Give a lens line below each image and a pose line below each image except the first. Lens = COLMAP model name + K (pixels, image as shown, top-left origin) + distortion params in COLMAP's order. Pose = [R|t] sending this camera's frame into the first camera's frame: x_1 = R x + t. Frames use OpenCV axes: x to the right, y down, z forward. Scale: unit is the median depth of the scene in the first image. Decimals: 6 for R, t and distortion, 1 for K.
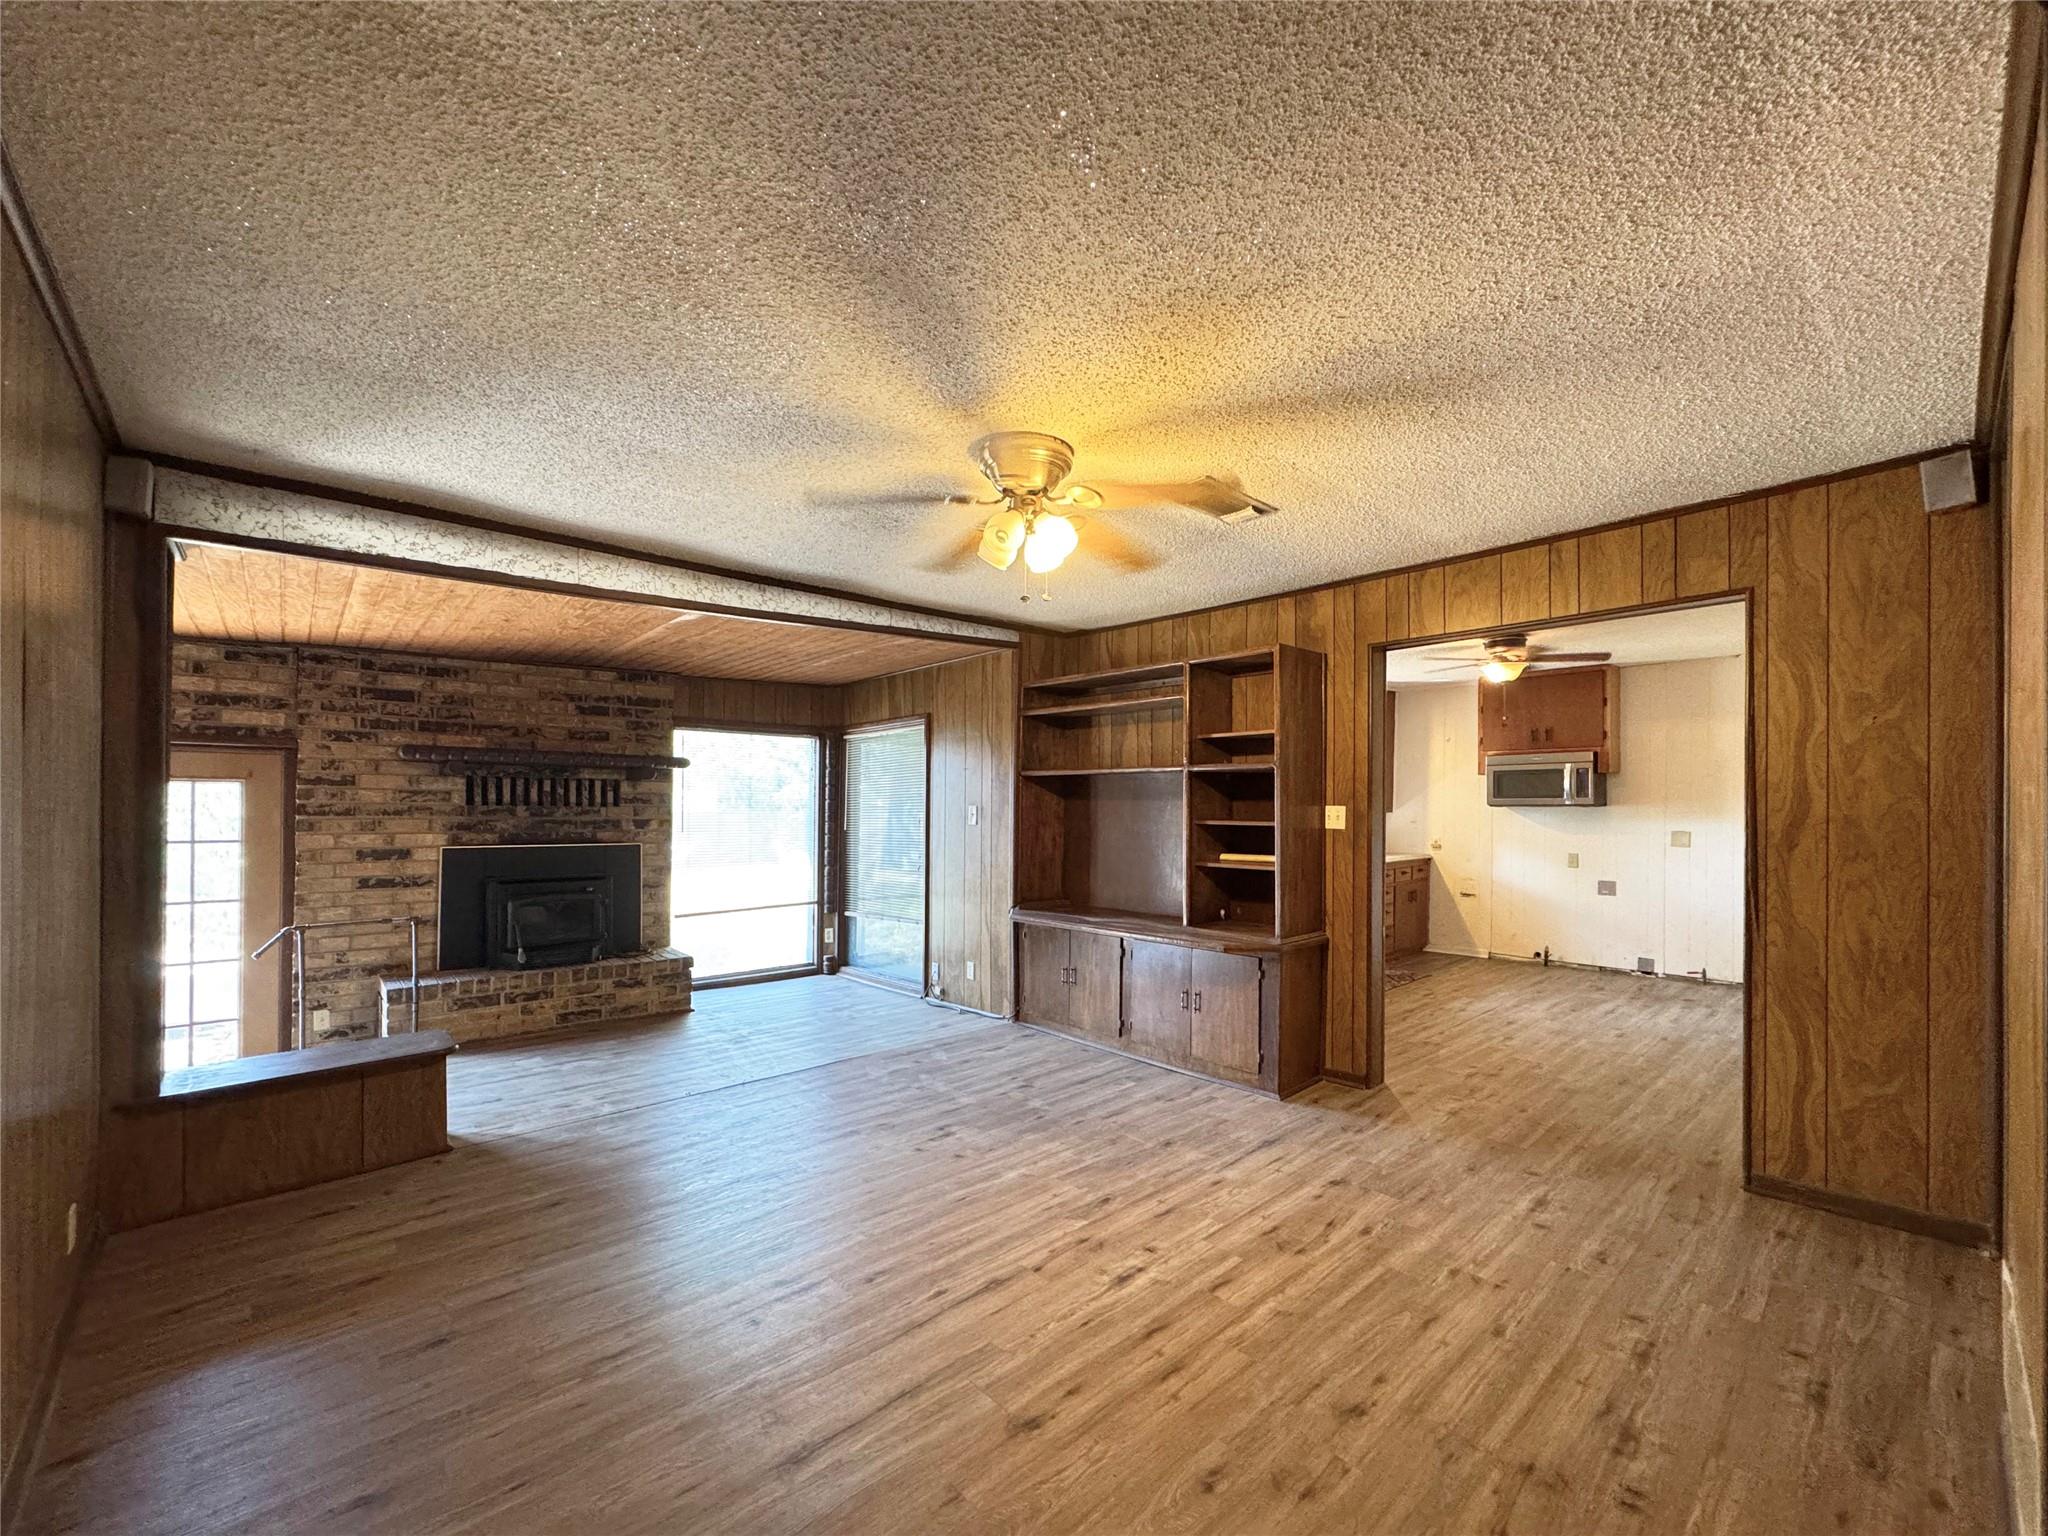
lens RADIAL K [[820.2, 0, 1012.2], [0, 820.2, 813.1], [0, 0, 1]] dist [0.002626, -0.000001]
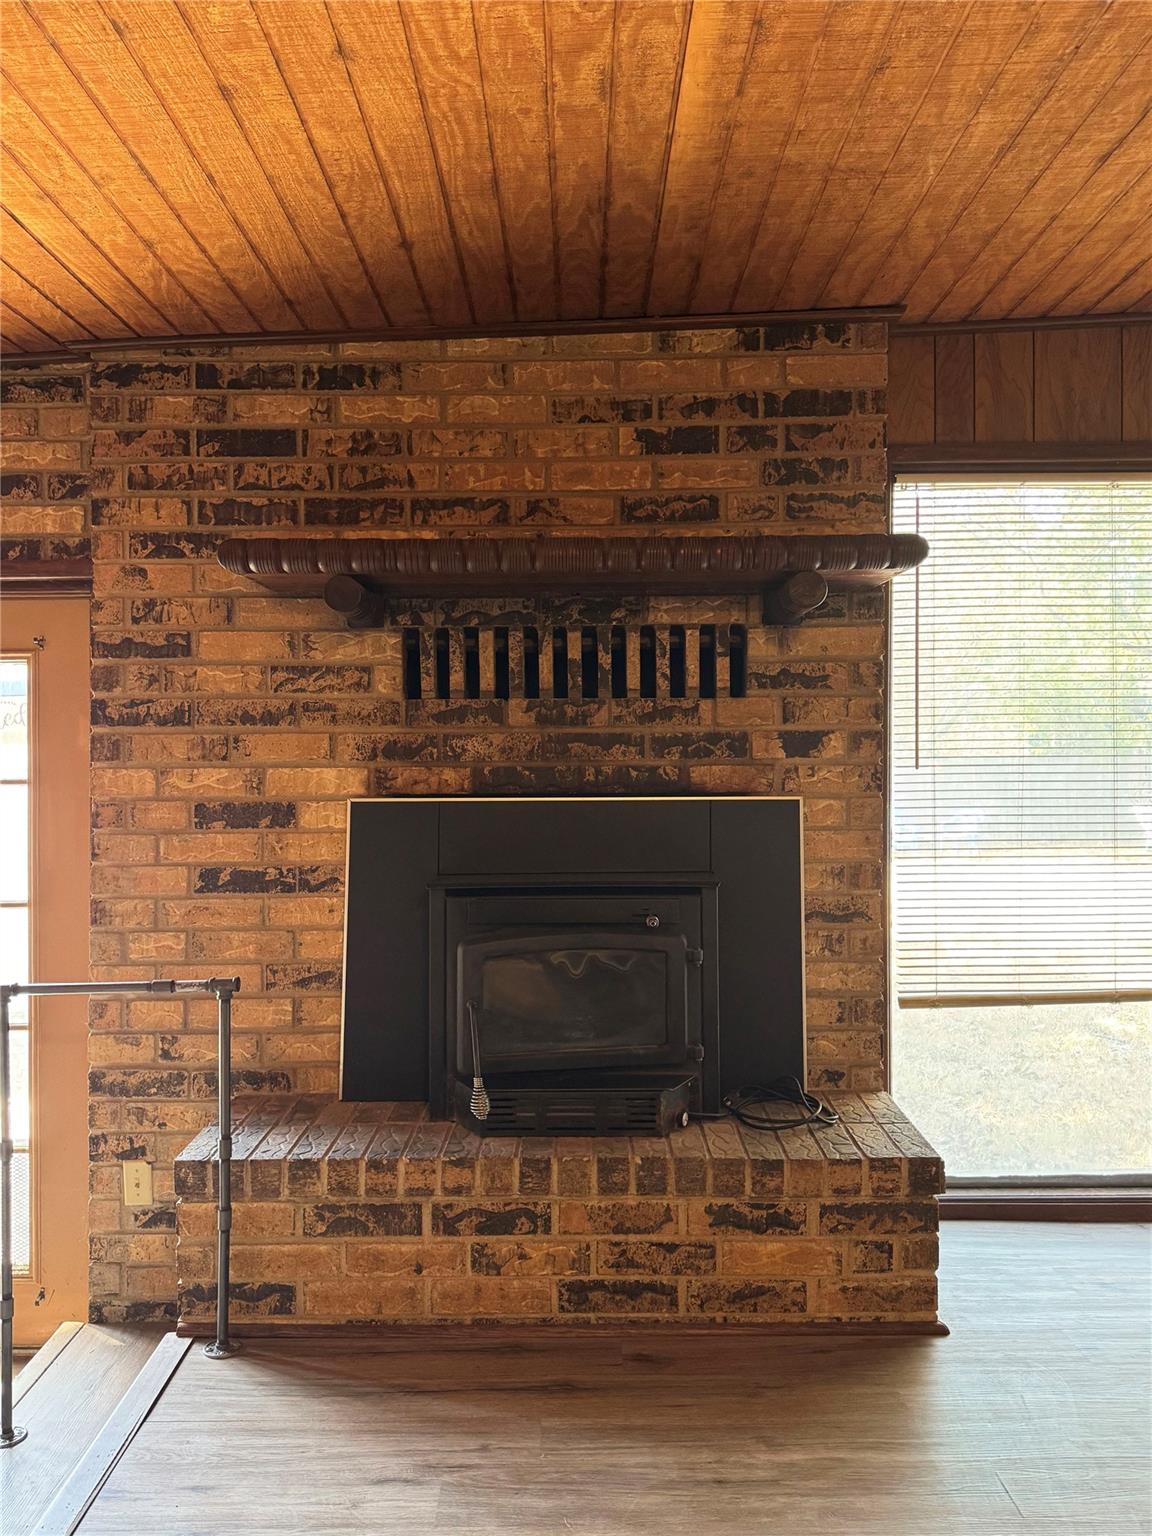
lens RADIAL K [[1230.8, 0, 578.2], [0, 1230.8, 762.0], [0, 0, 1]] dist [0.078039, -0.004091]
pose [[0.769351, -0.010493, -0.638740, -0.207103], [0.007182, 0.999944, -0.007776, 0.028293], [0.638786, 0.001395, 0.769383, 0.593901]]
